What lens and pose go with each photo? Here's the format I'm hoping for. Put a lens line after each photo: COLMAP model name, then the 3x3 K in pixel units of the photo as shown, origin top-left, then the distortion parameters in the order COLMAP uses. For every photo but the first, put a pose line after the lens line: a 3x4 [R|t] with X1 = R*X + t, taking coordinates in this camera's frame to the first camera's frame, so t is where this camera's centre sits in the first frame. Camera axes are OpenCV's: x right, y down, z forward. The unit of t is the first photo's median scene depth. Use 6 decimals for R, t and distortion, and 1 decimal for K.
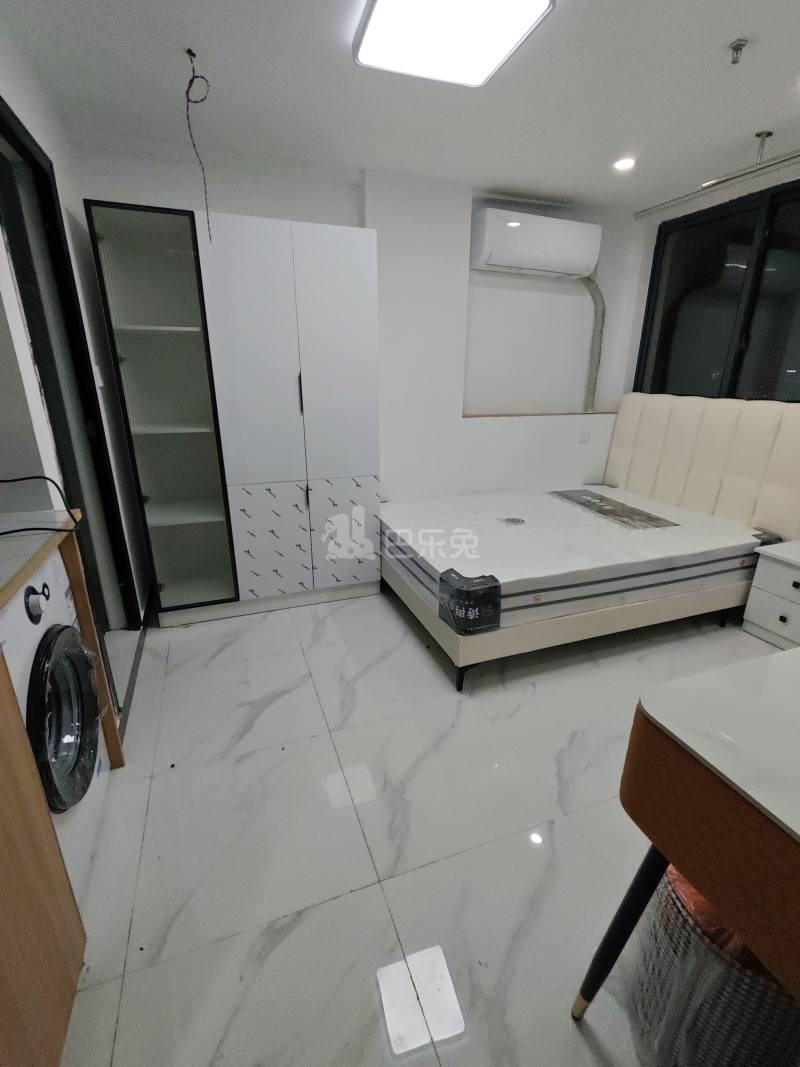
lens RADIAL K [[487.8, 0, 399.5], [0, 487.8, 544.4], [0, 0, 1]] dist [0.001085, -0.002560]
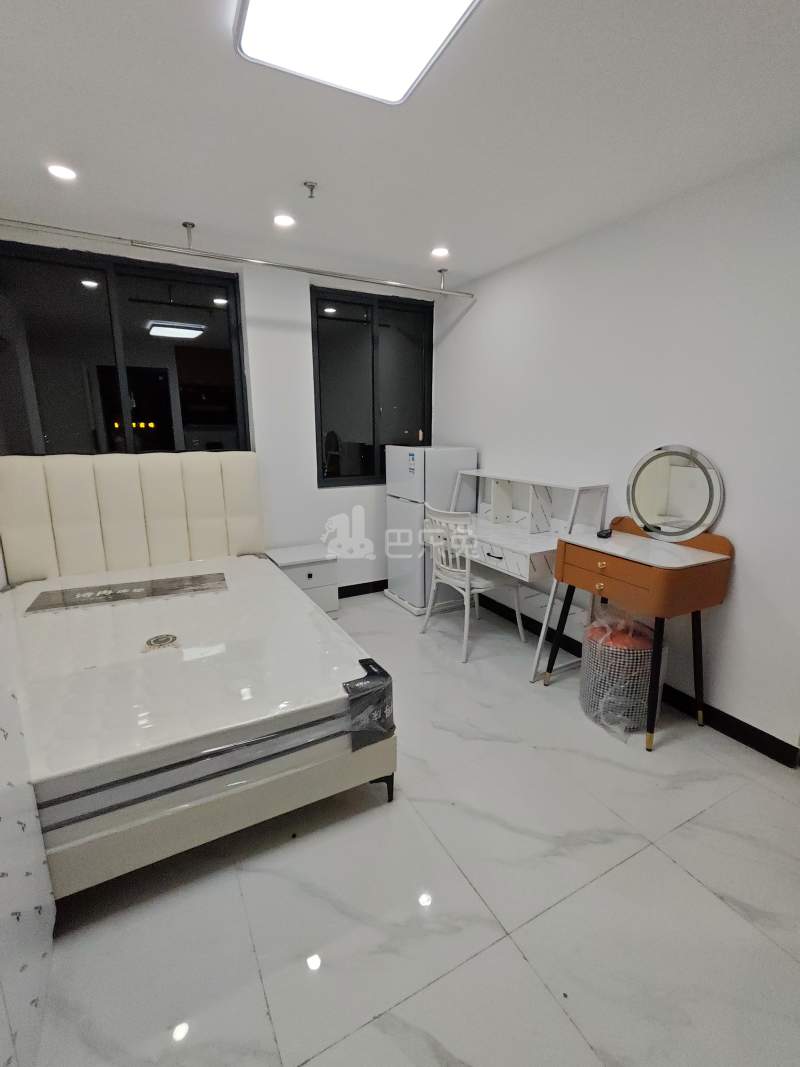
lens RADIAL K [[487.8, 0, 404.0], [0, 487.8, 541.7], [0, 0, 1]] dist [0.001085, -0.002560]
pose [[-0.151181, -0.240296, 0.958855, -0.428819], [0.330605, 0.901854, 0.278137, -0.242581], [-0.931582, 0.359052, -0.056900, 0.634101]]
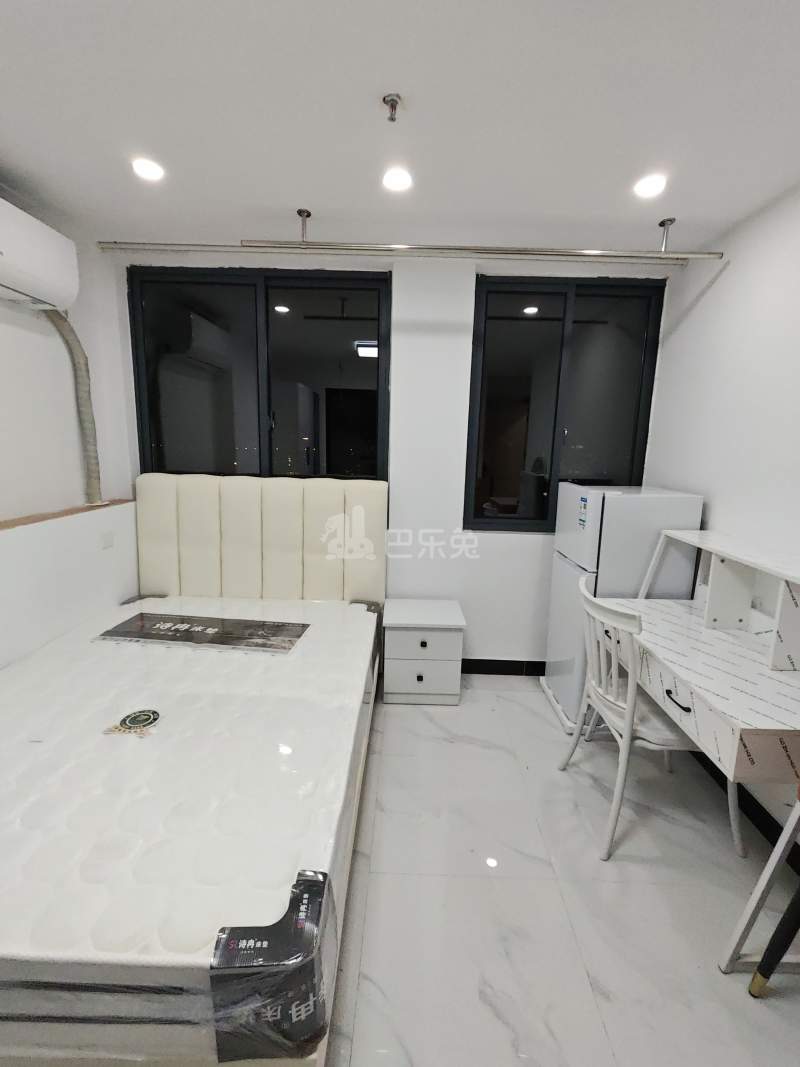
lens RADIAL K [[487.8, 0, 405.5], [0, 487.8, 537.5], [0, 0, 1]] dist [0.001085, -0.002560]
pose [[0.358755, -0.181831, 0.915550, -0.116772], [0.292695, 0.953289, 0.074635, -0.188165], [-0.886354, 0.241201, 0.395219, 0.443455]]
